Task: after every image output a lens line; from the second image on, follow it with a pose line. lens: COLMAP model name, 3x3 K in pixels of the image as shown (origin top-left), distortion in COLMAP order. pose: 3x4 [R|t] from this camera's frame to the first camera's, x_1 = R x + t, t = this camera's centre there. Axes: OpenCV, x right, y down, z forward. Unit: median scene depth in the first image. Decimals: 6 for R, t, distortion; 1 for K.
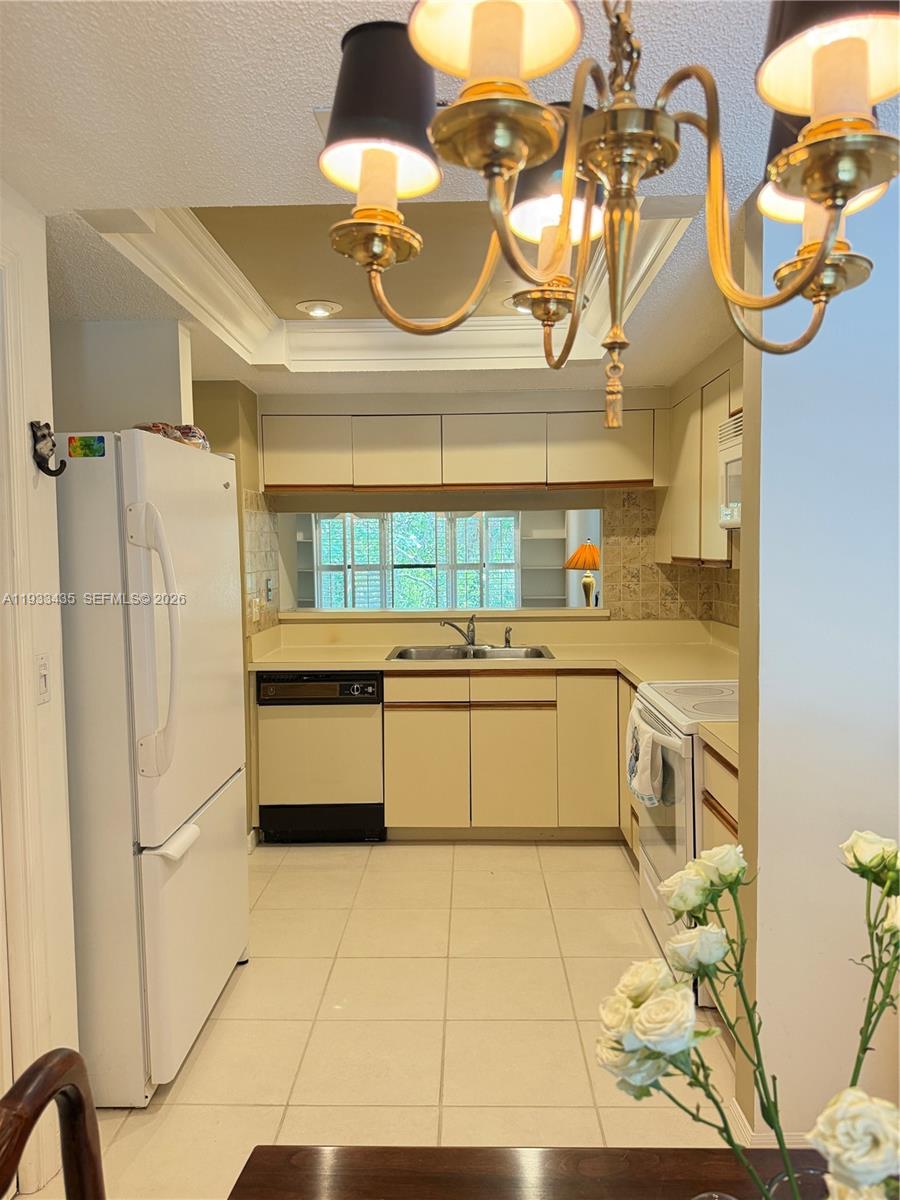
lens RADIAL K [[833.0, 0, 450.0], [0, 833.0, 600.0], [0, 0, 1]] dist [0.130795, -0.174279]
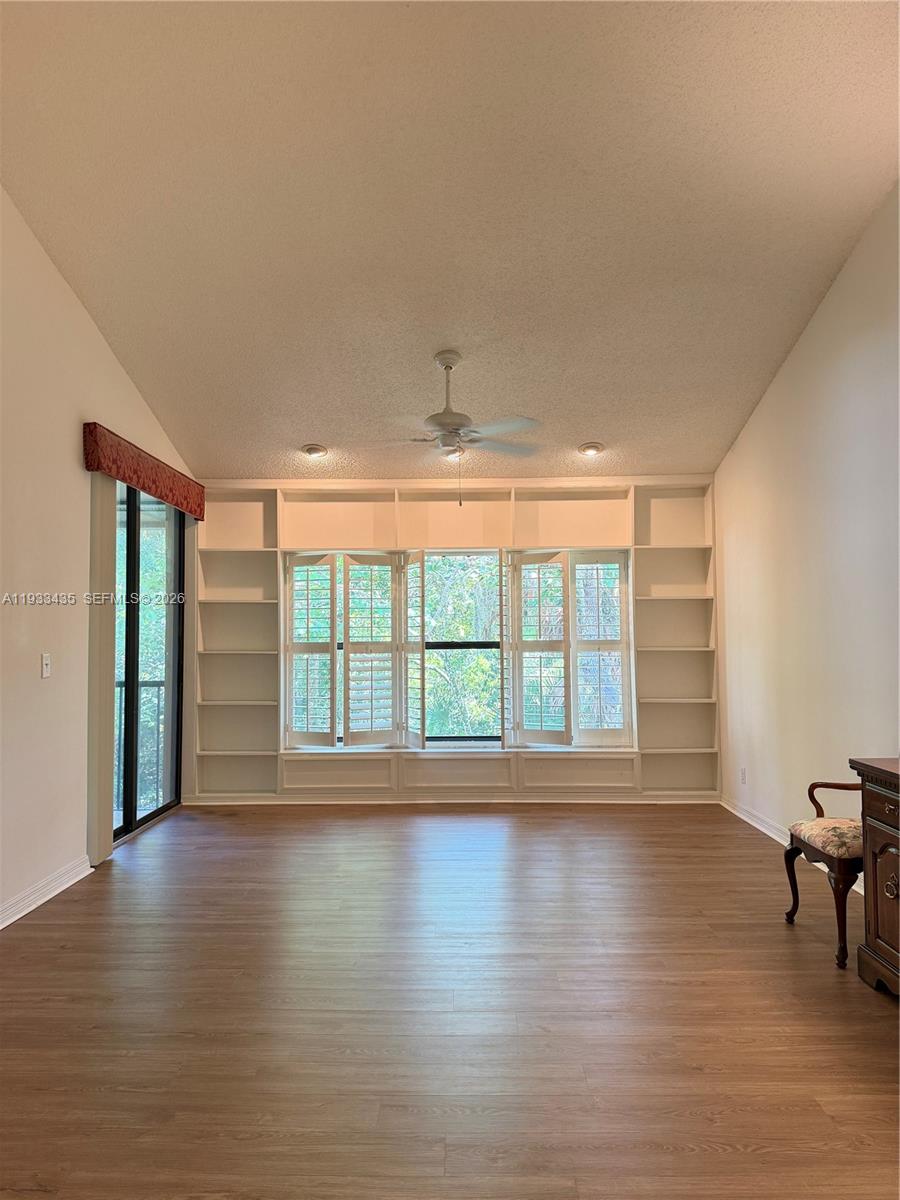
lens RADIAL K [[833.0, 0, 450.0], [0, 833.0, 600.0], [0, 0, 1]] dist [0.130795, -0.174279]
pose [[0.999903, 0.004419, 0.013234, -0.128480], [-0.003007, 0.994482, -0.104861, -0.026037], [-0.013624, 0.104811, 0.994399, 1.029553]]
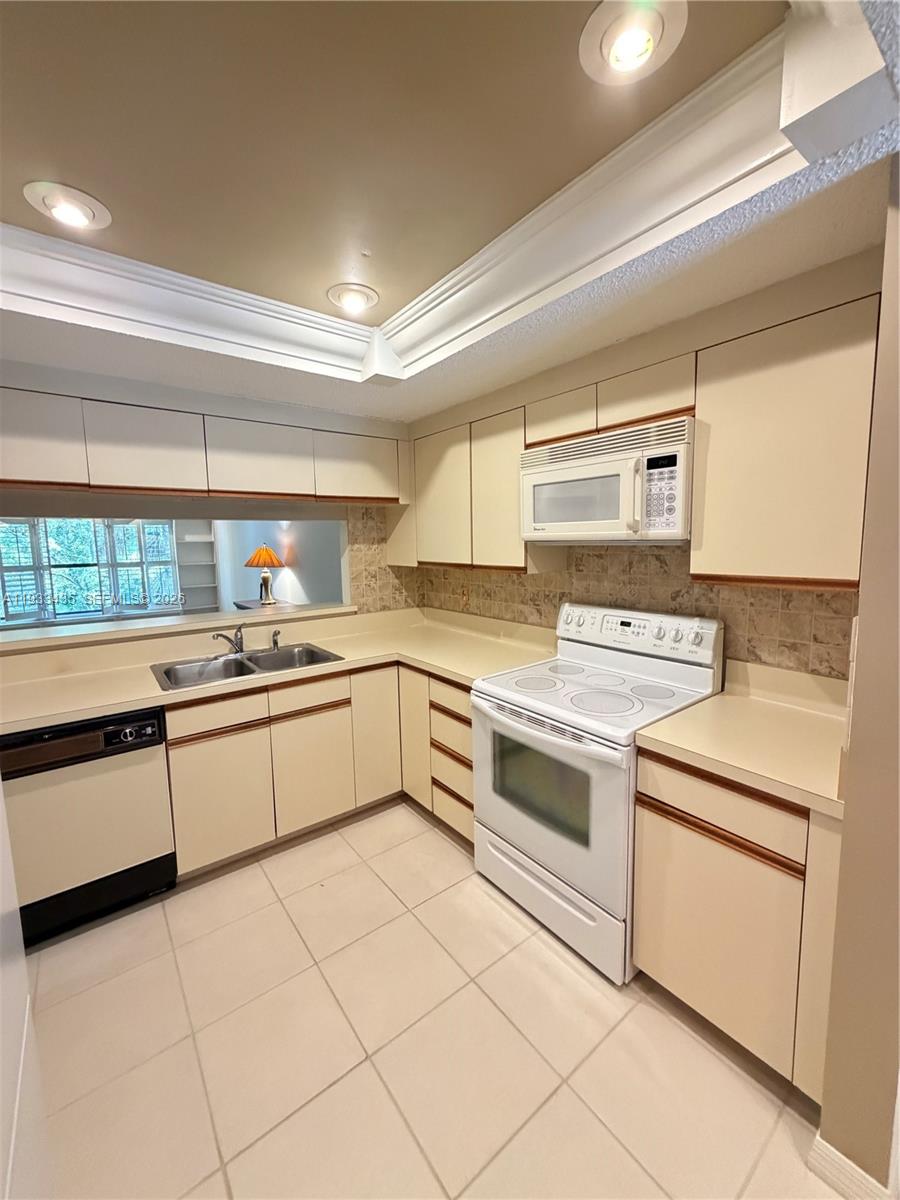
lens RADIAL K [[476.7, 0, 449.4], [0, 476.7, 593.3], [0, 0, 1]] dist [-0.002252, 0.000931]
pose [[0.777217, -0.070191, 0.625305, -0.132043], [0.045534, 0.997427, 0.055366, -0.037669], [-0.627583, -0.014559, 0.778414, 0.385617]]
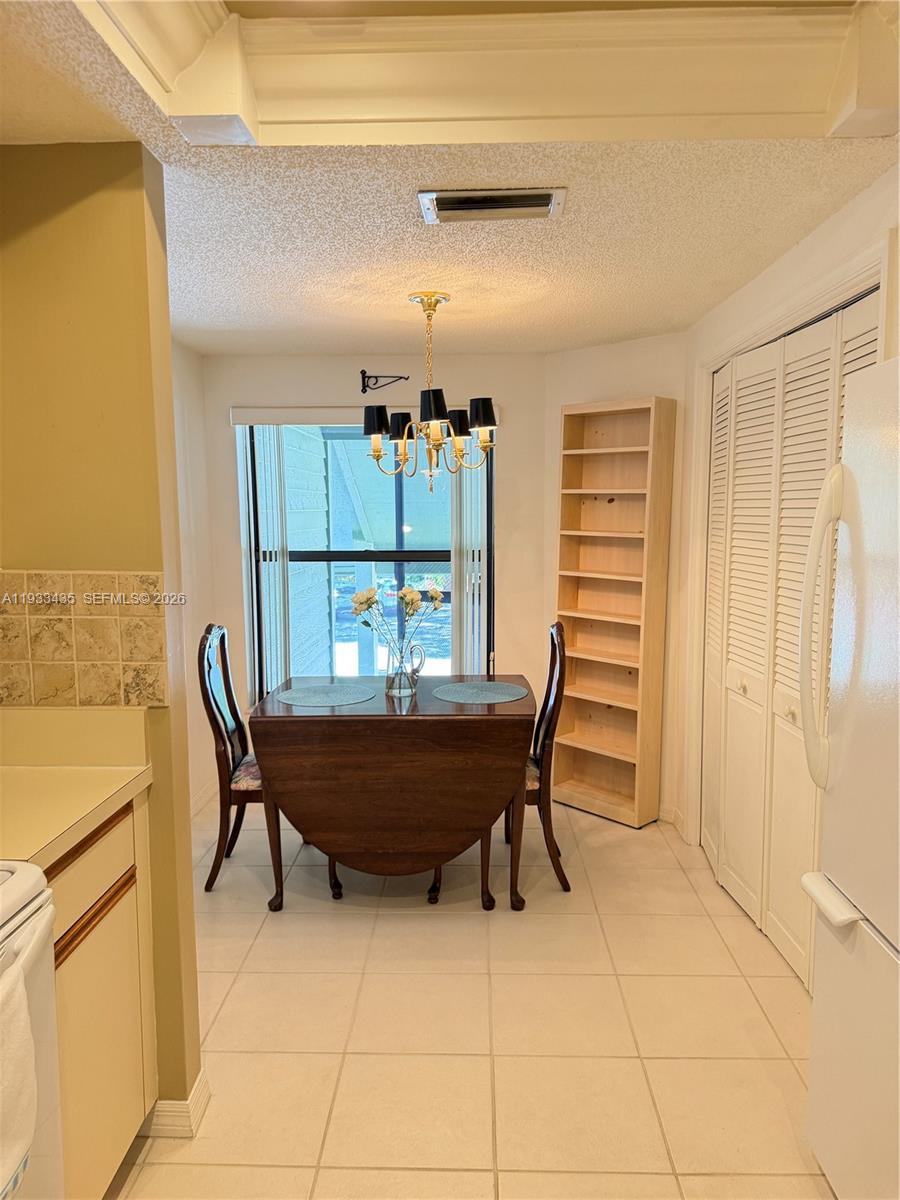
lens RADIAL K [[823.3, 0, 435.3], [0, 823.3, 599.2], [0, 0, 1]] dist [0.059795, -0.069200]
pose [[-0.999475, 0.014619, 0.028921, 0.007672], [0.019251, 0.985769, 0.167001, -0.057503], [-0.026068, 0.167470, -0.985532, 0.828537]]
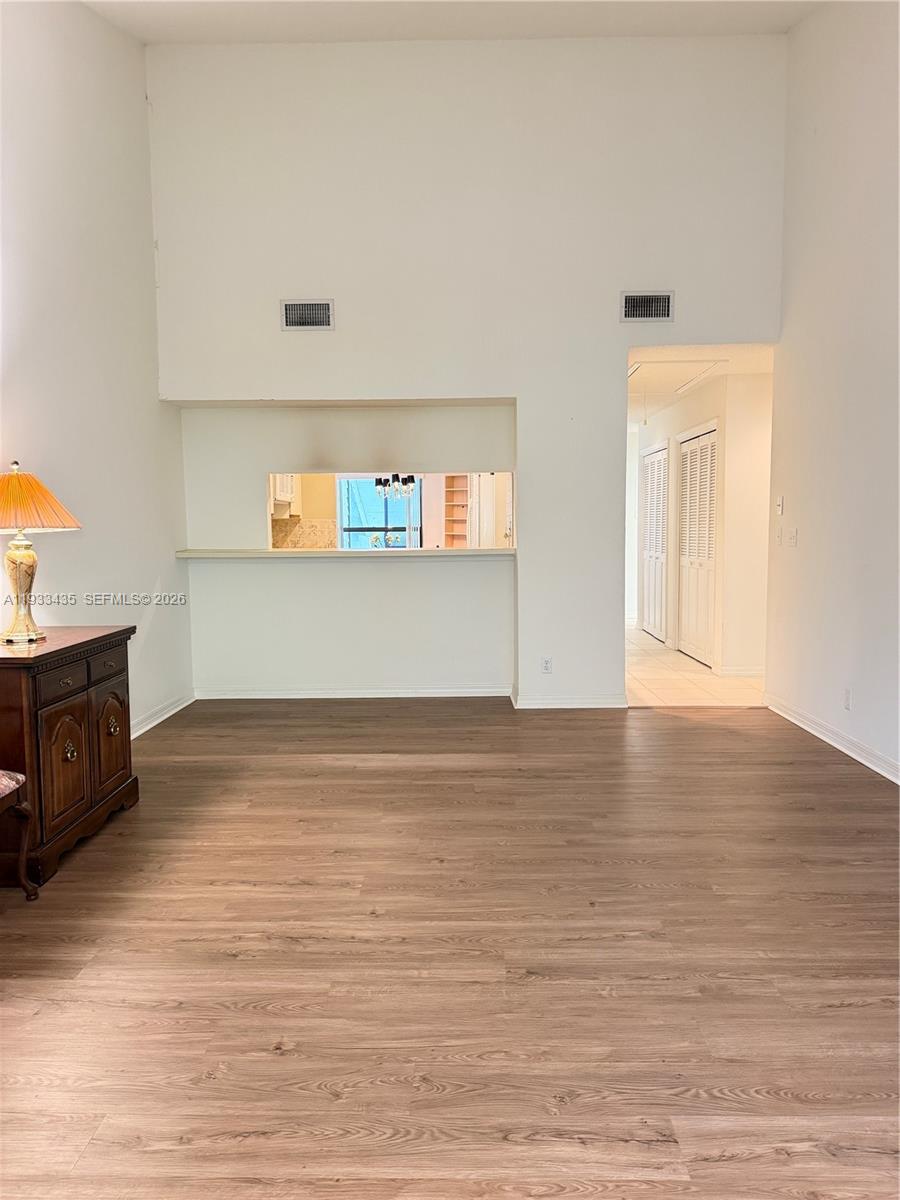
lens RADIAL K [[823.3, 0, 435.3], [0, 823.3, 599.2], [0, 0, 1]] dist [0.059795, -0.069200]
pose [[-0.999701, 0.020637, 0.013097, -0.098913], [0.022340, 0.988878, 0.147043, -0.099298], [-0.009917, 0.147291, -0.989043, 2.345560]]
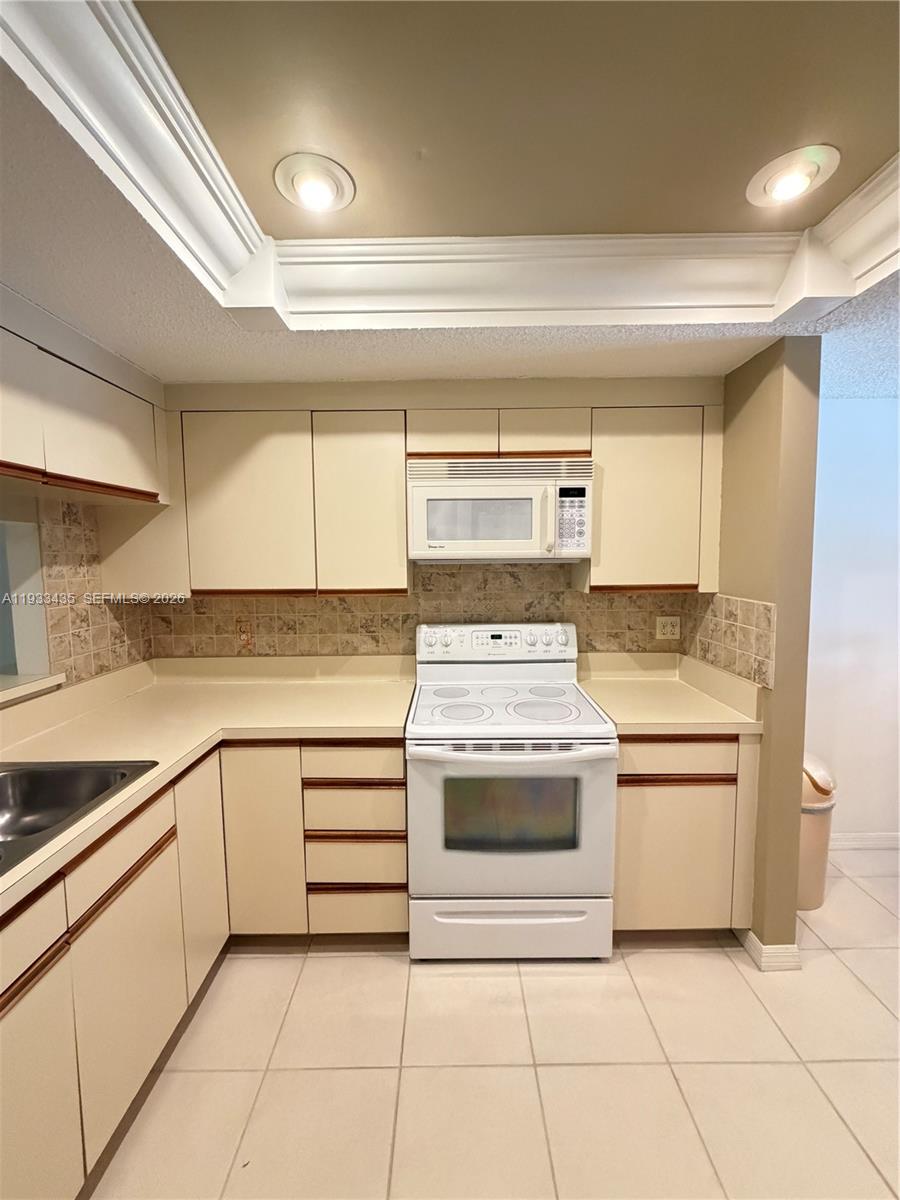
lens RADIAL K [[476.7, 0, 449.4], [0, 476.7, 593.3], [0, 0, 1]] dist [-0.002252, 0.000931]
pose [[-0.024913, -0.064581, 0.997601, -0.201402], [0.072672, 0.995154, 0.066237, -0.055831], [-0.997045, 0.074148, -0.020099, 0.688868]]
